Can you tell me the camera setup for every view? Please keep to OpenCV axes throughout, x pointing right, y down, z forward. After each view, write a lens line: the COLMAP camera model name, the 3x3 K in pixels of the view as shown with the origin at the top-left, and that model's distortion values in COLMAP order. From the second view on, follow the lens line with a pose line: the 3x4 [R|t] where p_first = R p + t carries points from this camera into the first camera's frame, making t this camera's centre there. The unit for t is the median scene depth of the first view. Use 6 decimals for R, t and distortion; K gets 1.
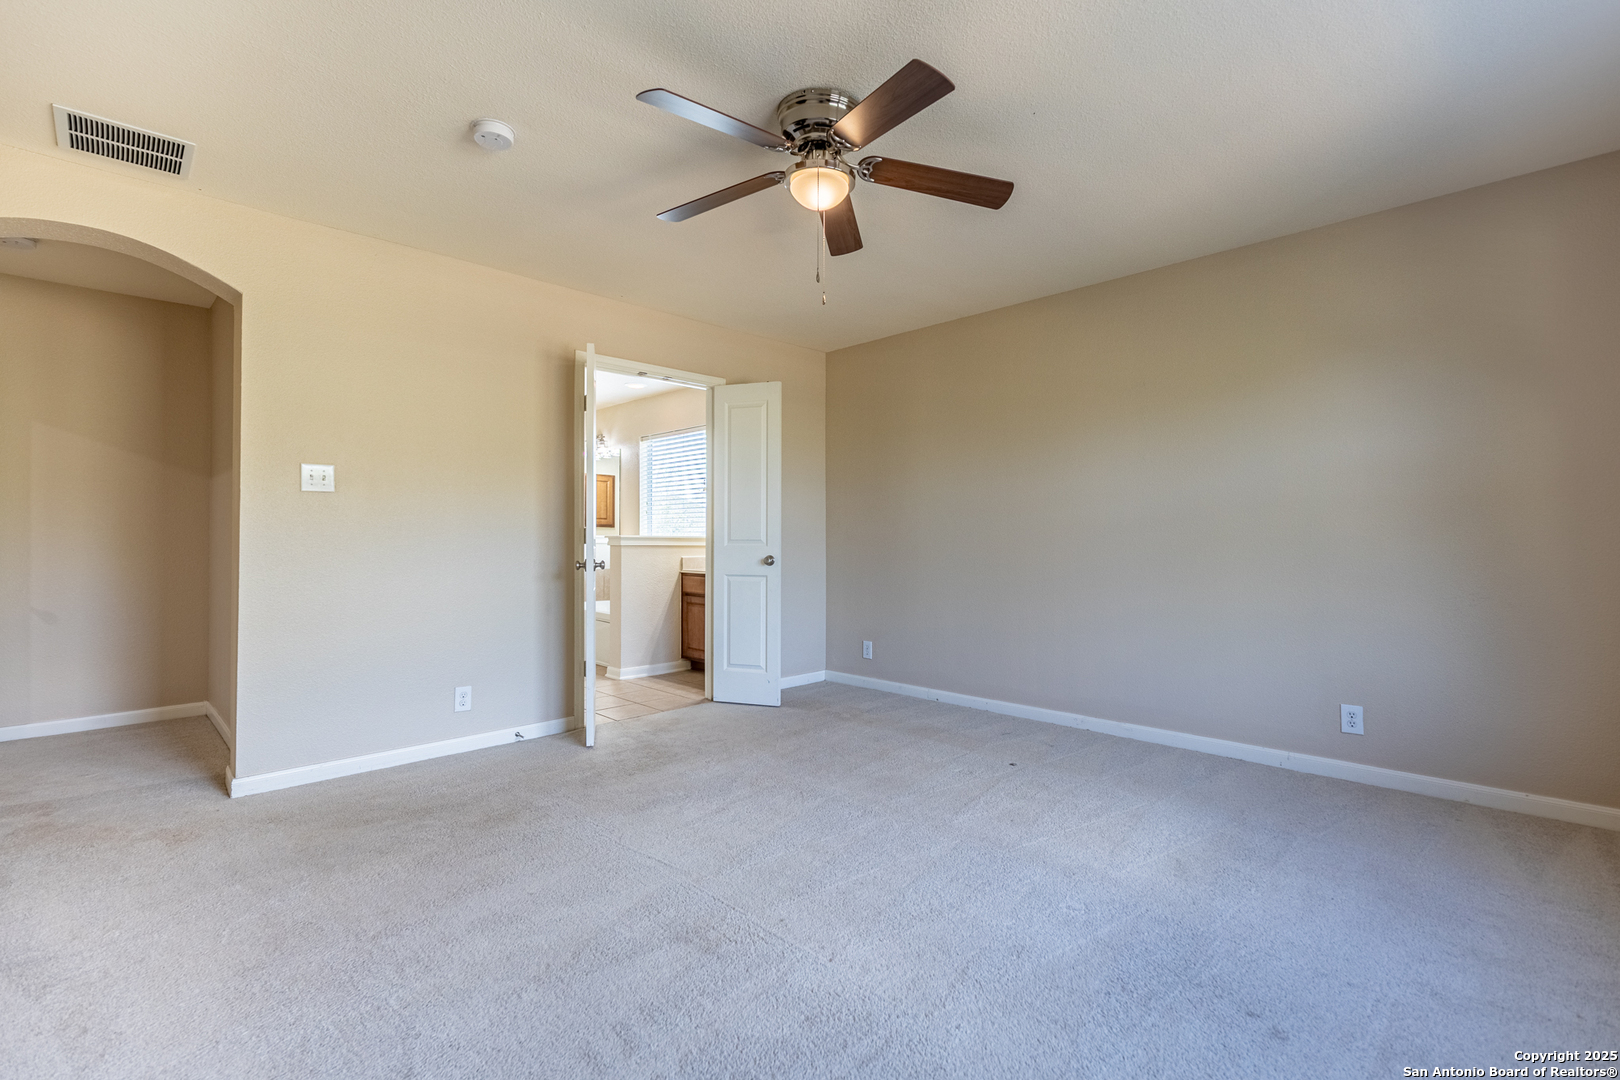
lens RADIAL K [[732.1, 0, 815.2], [0, 732.1, 537.4], [0, 0, 1]] dist [-0.000602, -0.000024]
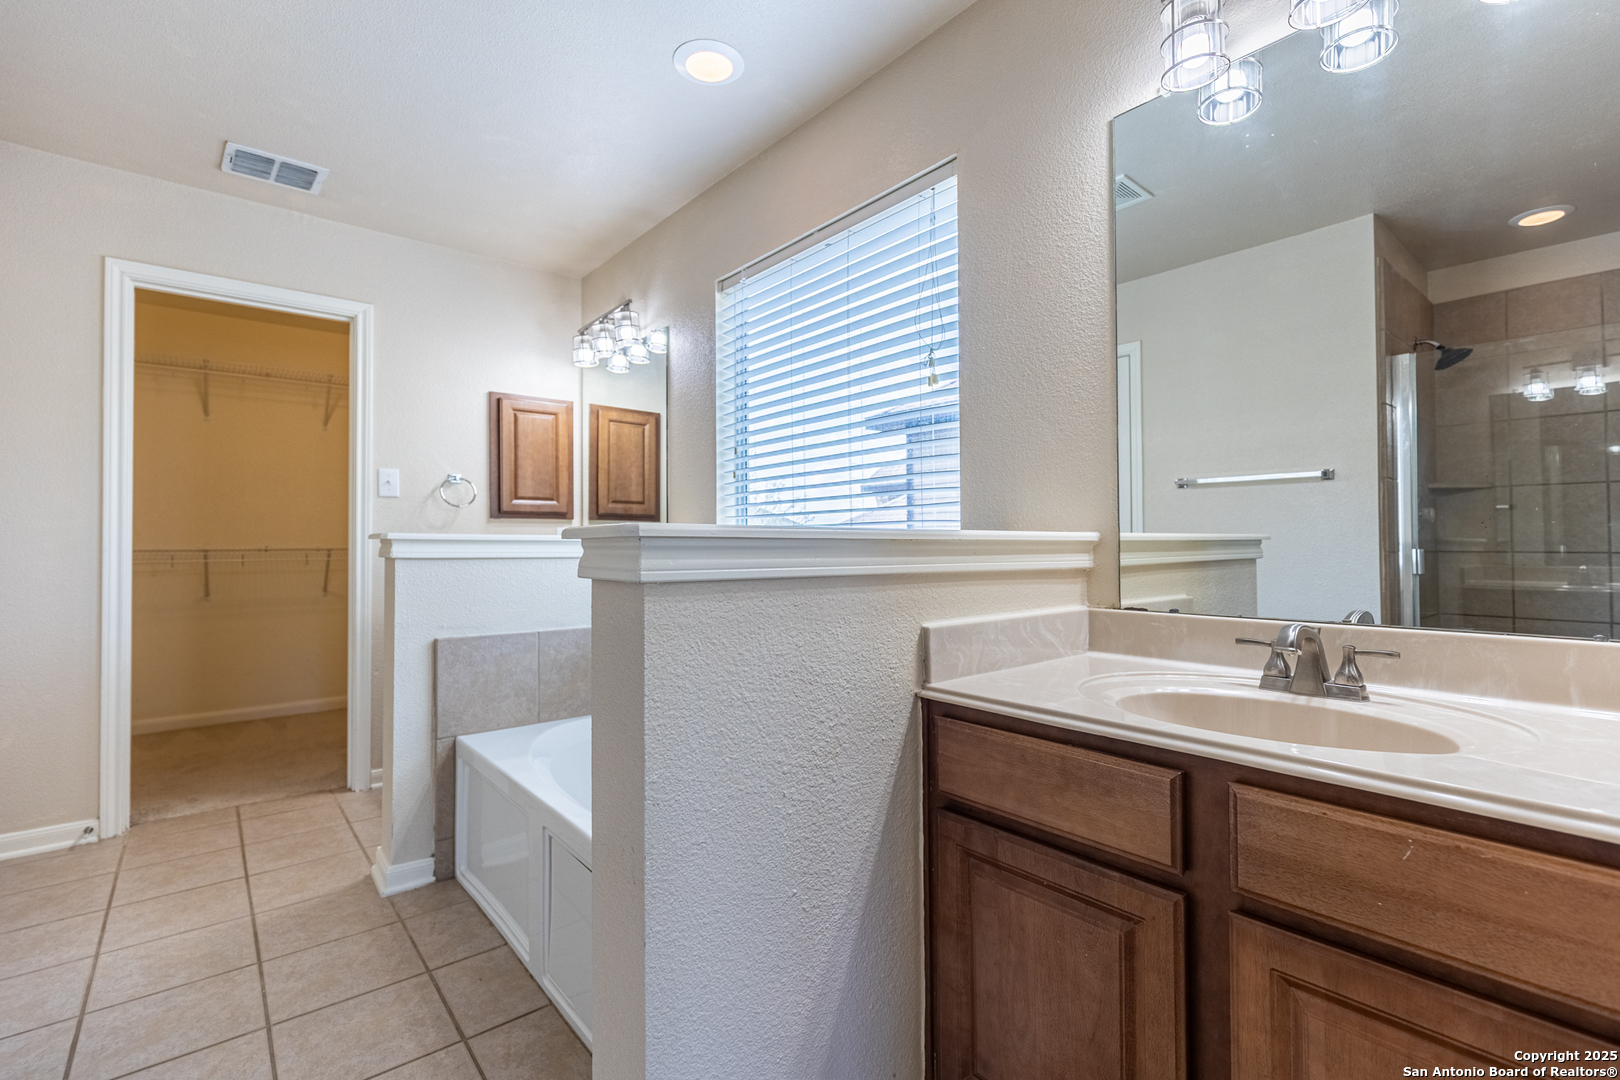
lens RADIAL K [[732.1, 0, 815.2], [0, 732.1, 537.4], [0, 0, 1]] dist [-0.000602, -0.000024]
pose [[0.997044, 0.001875, -0.076811, -0.159579], [-0.002381, 0.999976, -0.006490, 0.001173], [0.076797, 0.006654, 0.997025, 0.626736]]
